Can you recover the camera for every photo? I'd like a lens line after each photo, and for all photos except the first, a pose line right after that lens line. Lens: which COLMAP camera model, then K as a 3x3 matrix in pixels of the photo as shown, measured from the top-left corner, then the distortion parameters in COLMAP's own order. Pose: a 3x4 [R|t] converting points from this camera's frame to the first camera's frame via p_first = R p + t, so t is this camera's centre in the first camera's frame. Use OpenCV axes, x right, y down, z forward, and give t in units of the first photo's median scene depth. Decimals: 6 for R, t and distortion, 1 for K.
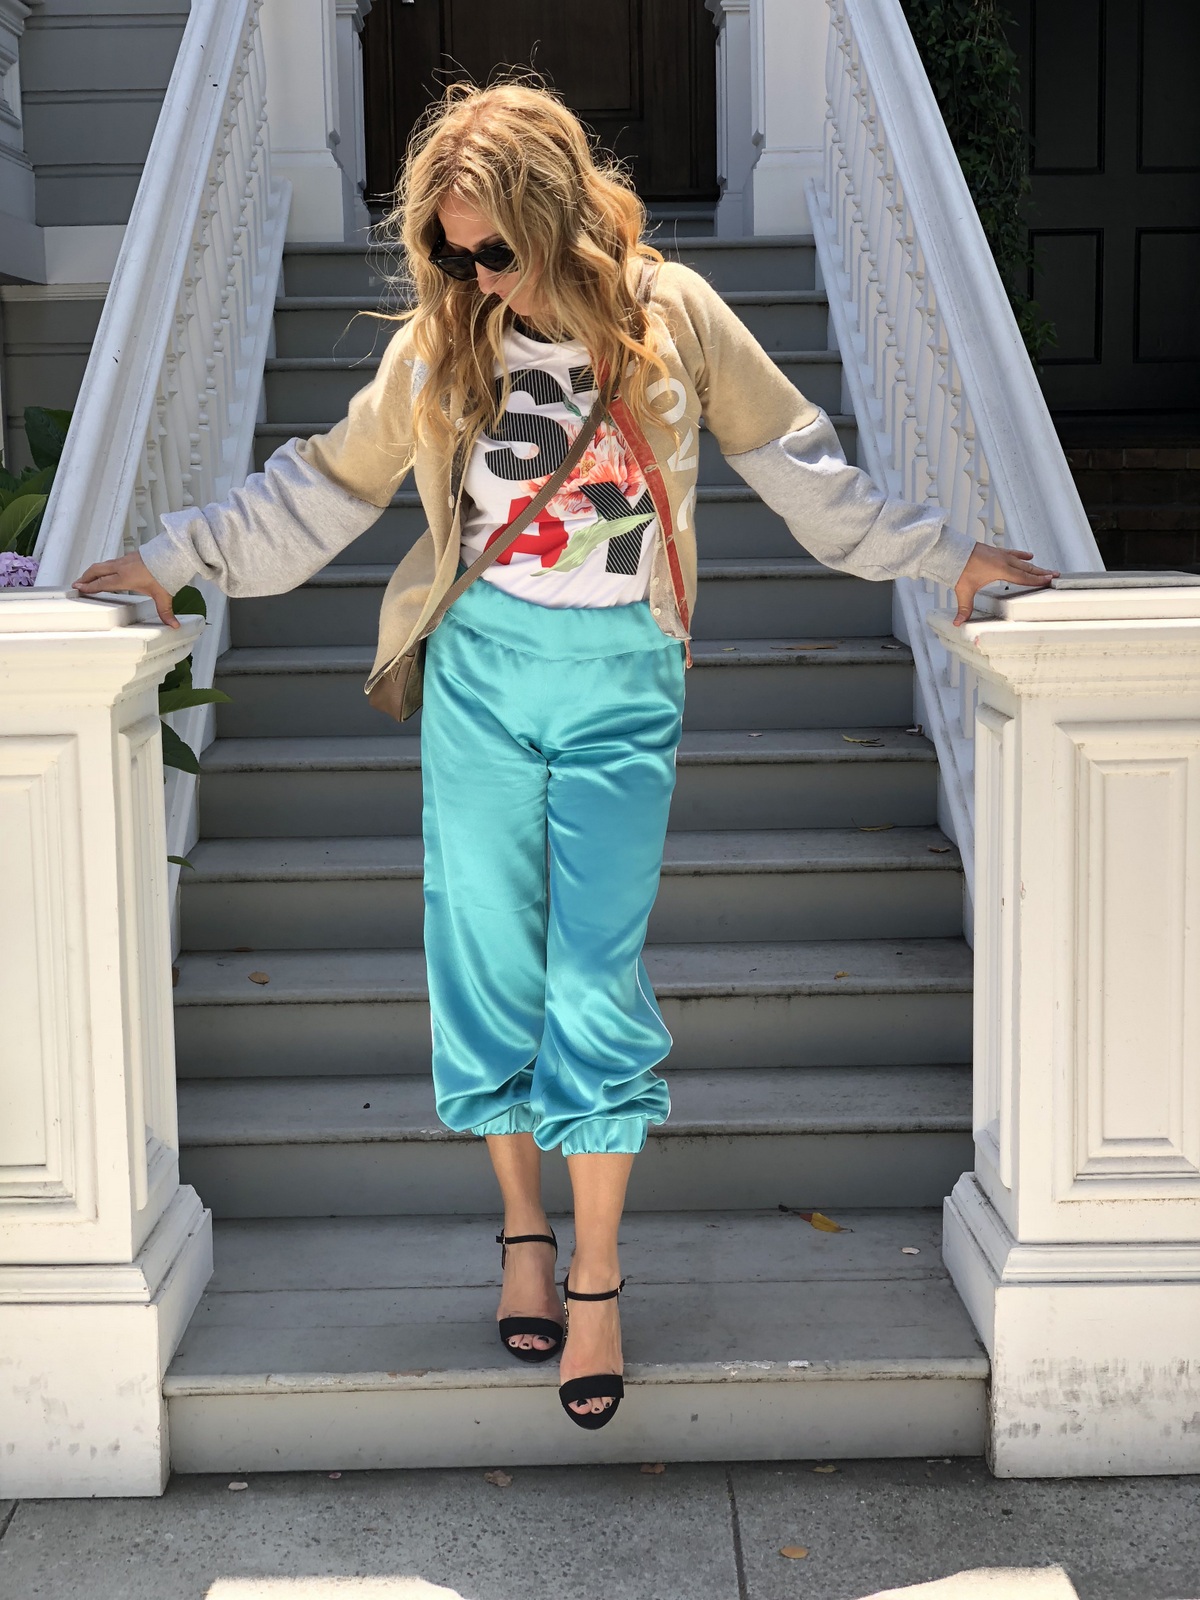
lens RADIAL K [[2372.8, 0, 600.0], [0, 2372.8, 800.0], [0, 0, 1]] dist [0.193028, -0.833420]
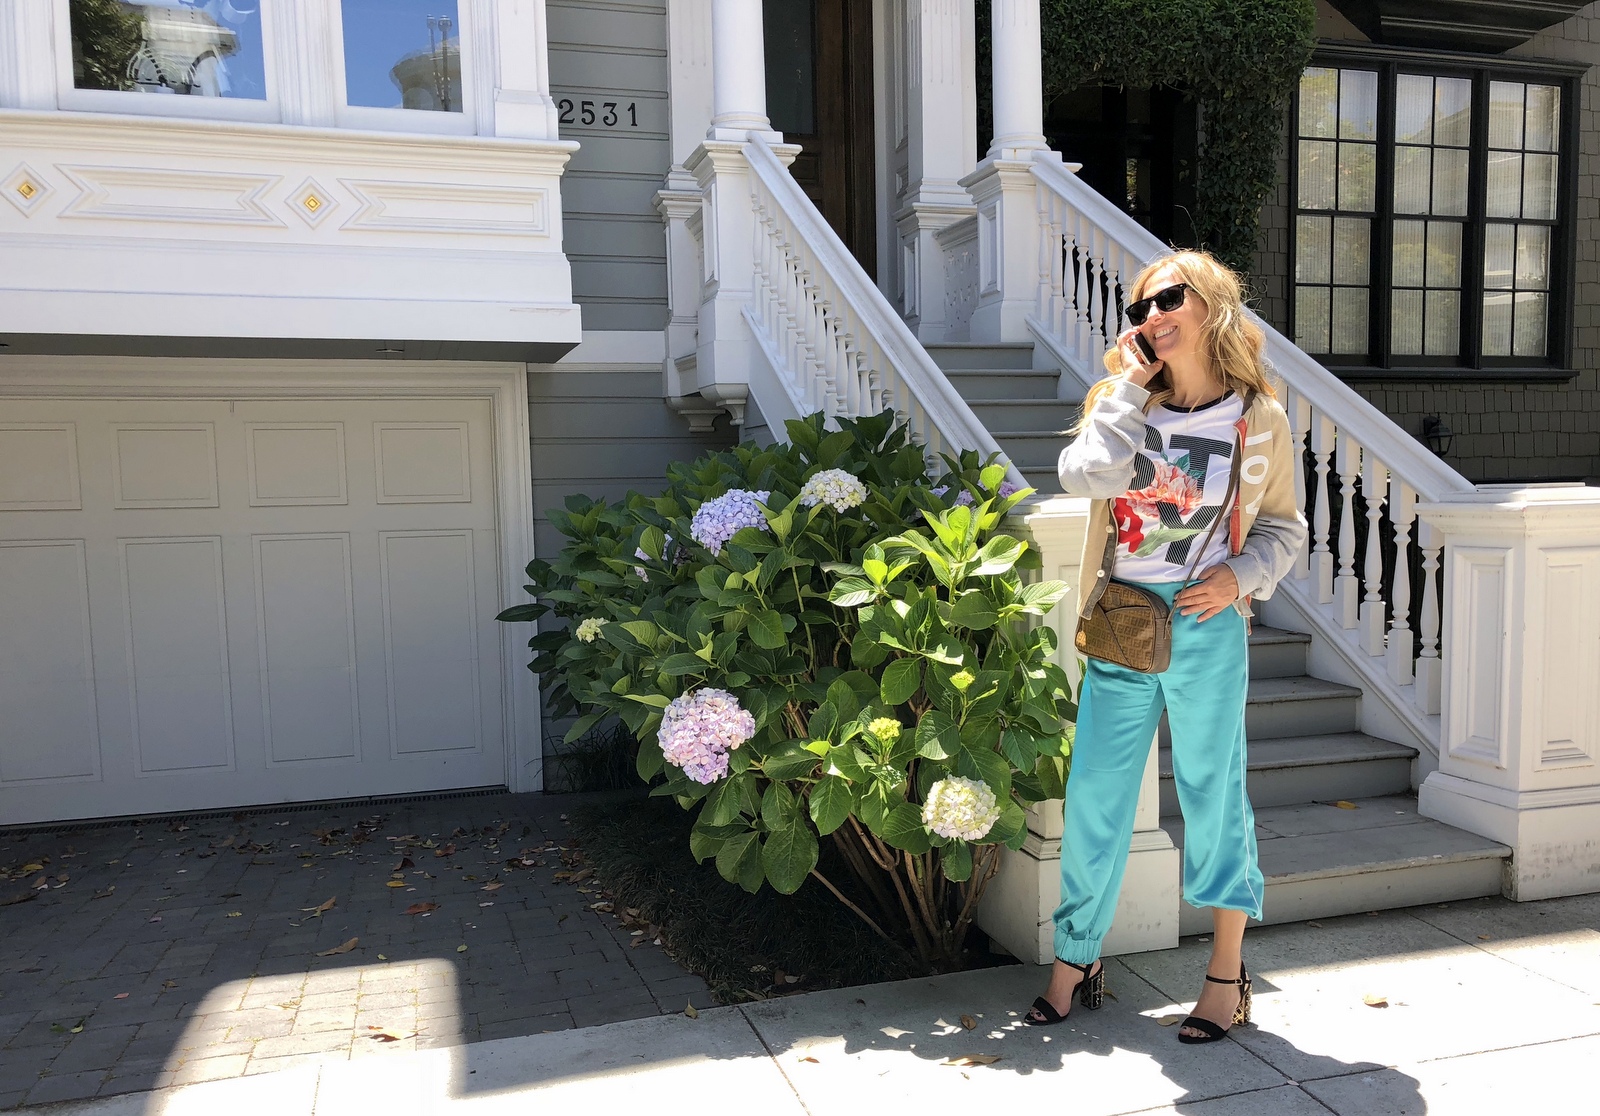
lens RADIAL K [[1367.0, 0, 839.5], [0, 1367.0, 604.6], [0, 0, 1]] dist [0.001450, 0.007715]
pose [[0.960909, -0.028707, 0.275374, -0.735271], [0.043703, 0.997868, -0.048477, 0.049029], [-0.273395, 0.058616, 0.960114, -0.024092]]
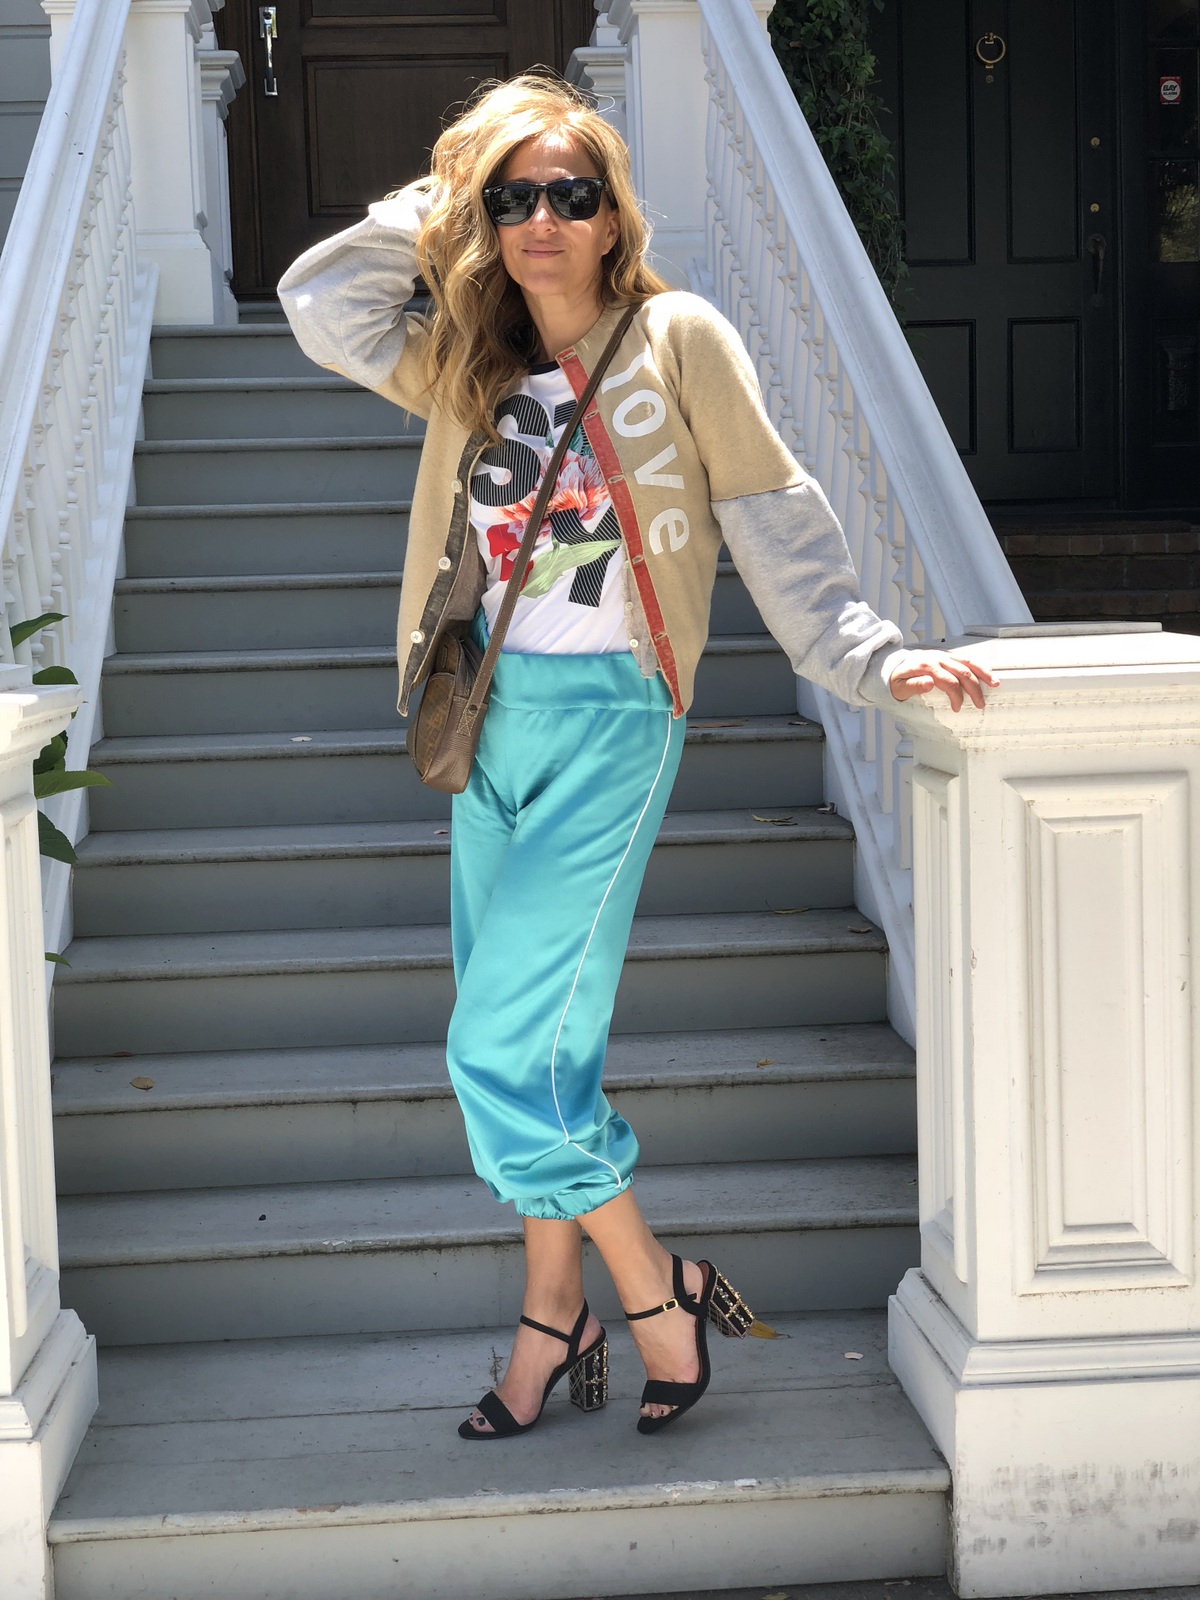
lens RADIAL K [[2372.8, 0, 600.0], [0, 2372.8, 800.0], [0, 0, 1]] dist [0.193028, -0.833420]
pose [[0.998184, -0.019521, 0.056981, -0.019880], [0.022247, 0.998618, -0.047615, 0.015953], [-0.055973, 0.048796, 0.997239, 0.070238]]
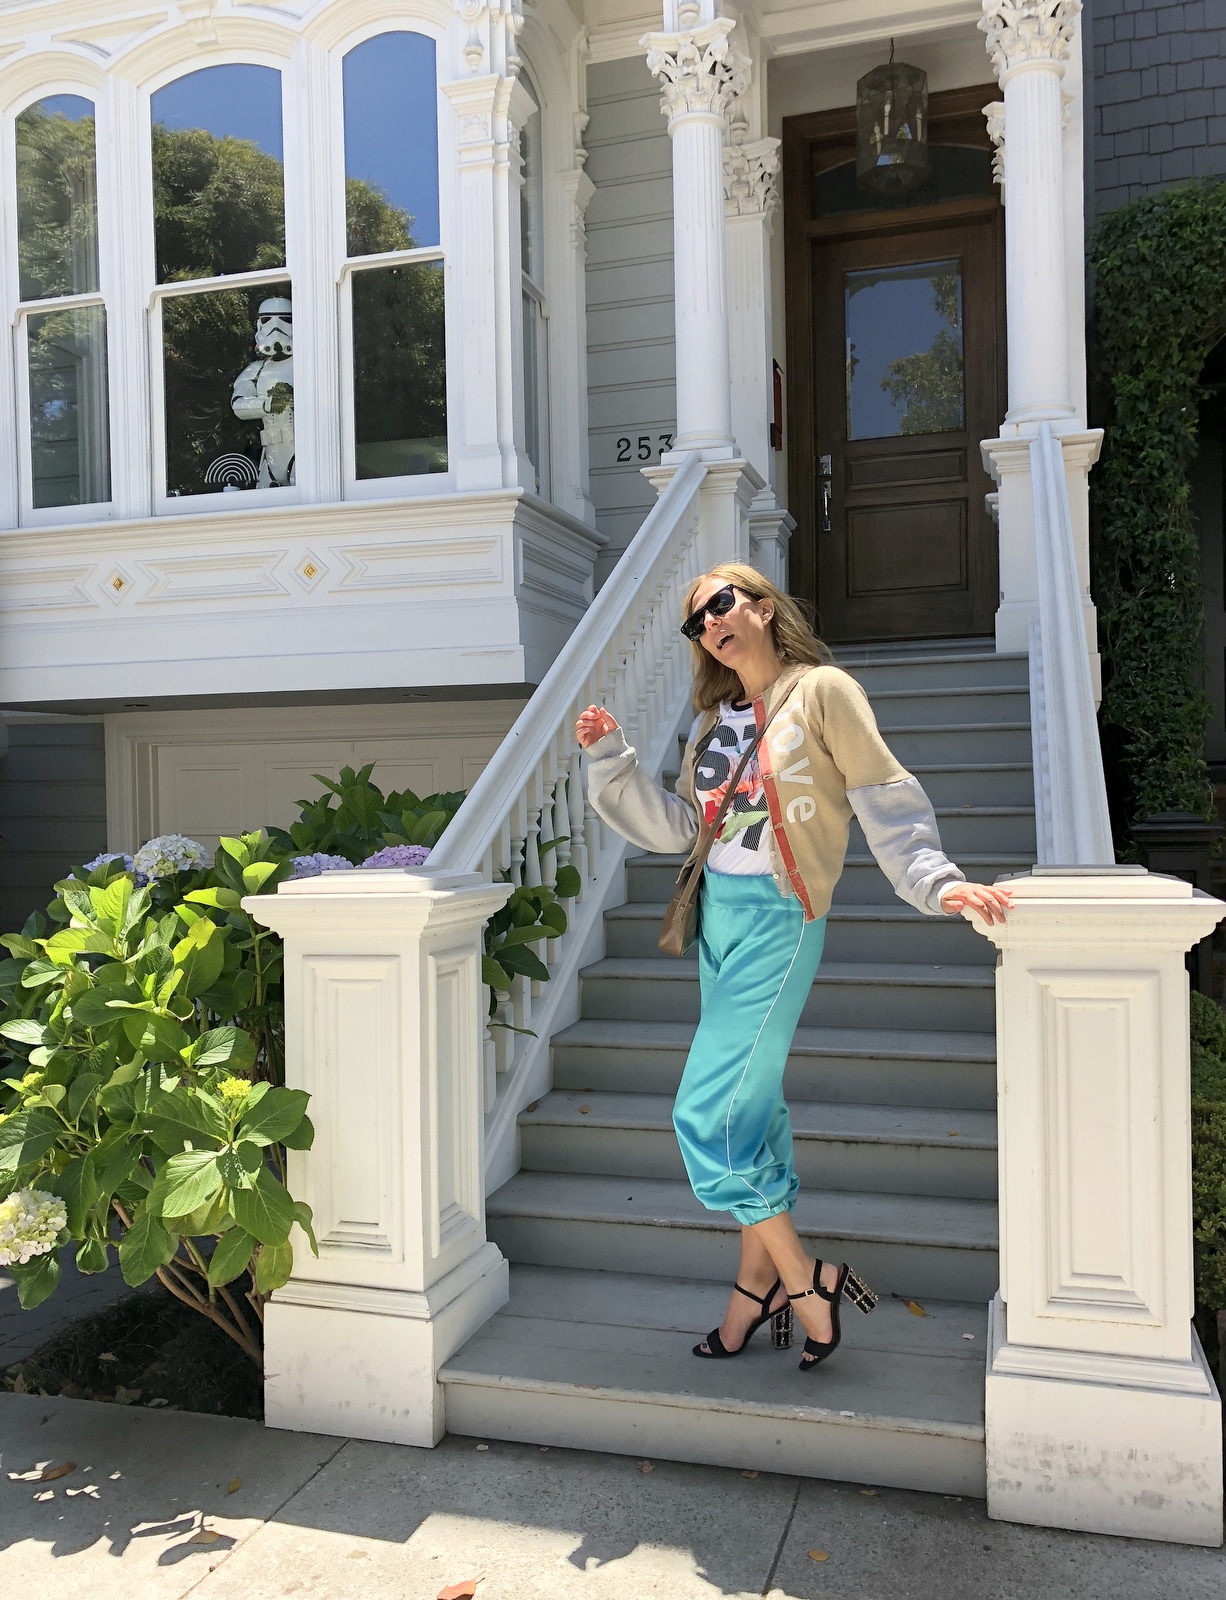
lens RADIAL K [[1373.1, 0, 616.7], [0, 1373.1, 820.7], [0, 0, 1]] dist [0.008266, 0.013516]
pose [[0.954081, 0.001165, -0.299547, 0.194493], [-0.037882, 0.992433, -0.116798, -0.015179], [0.297144, 0.122782, 0.946906, 0.132416]]
